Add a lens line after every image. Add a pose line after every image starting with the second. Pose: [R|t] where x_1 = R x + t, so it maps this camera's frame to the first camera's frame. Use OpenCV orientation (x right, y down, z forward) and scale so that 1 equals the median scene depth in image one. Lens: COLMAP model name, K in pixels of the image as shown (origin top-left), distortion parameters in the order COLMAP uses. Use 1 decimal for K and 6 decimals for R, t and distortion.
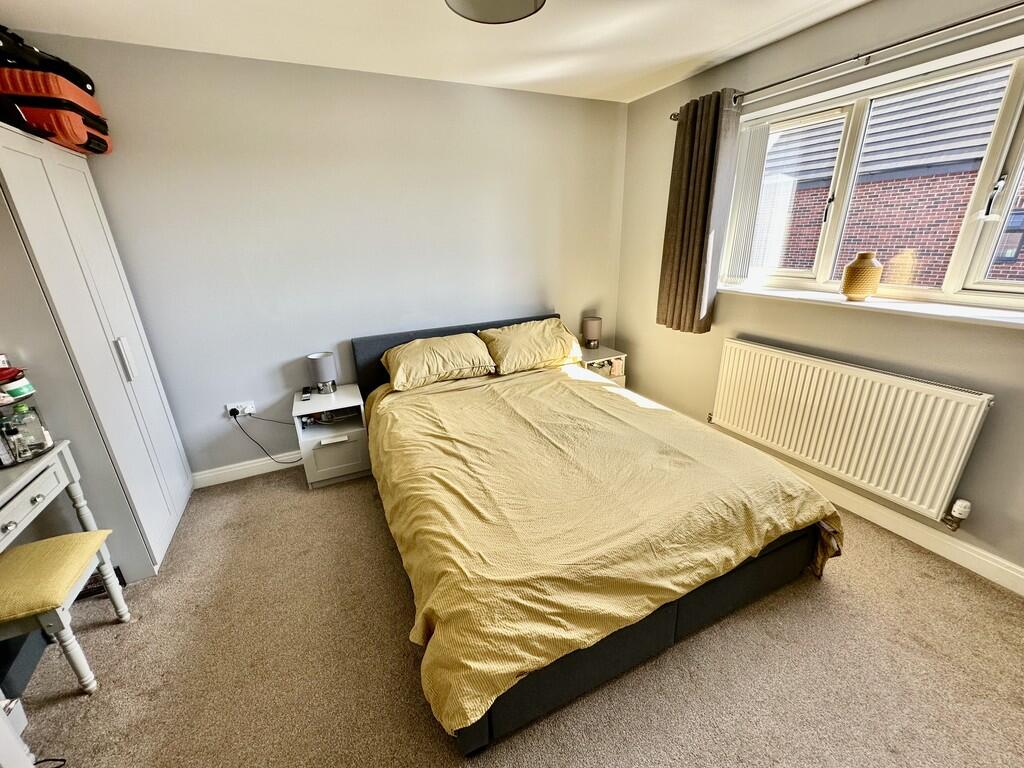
lens RADIAL K [[408.2, 0, 506.2], [0, 408.2, 378.0], [0, 0, 1]] dist [-0.001319, 0.000001]
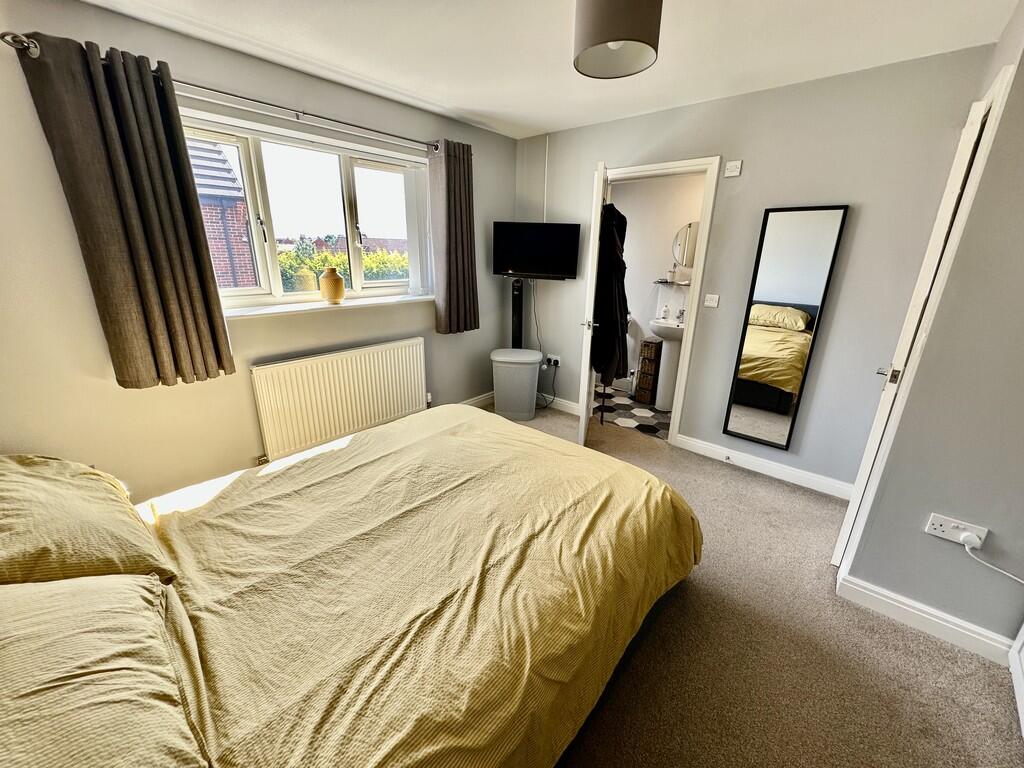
lens RADIAL K [[408.2, 0, 507.3], [0, 408.2, 389.4], [0, 0, 1]] dist [-0.001319, 0.000001]
pose [[-0.395119, -0.270567, 0.877881, -0.628226], [0.300907, 0.864799, 0.401968, -0.331409], [-0.867949, 0.422986, -0.260283, 1.032826]]
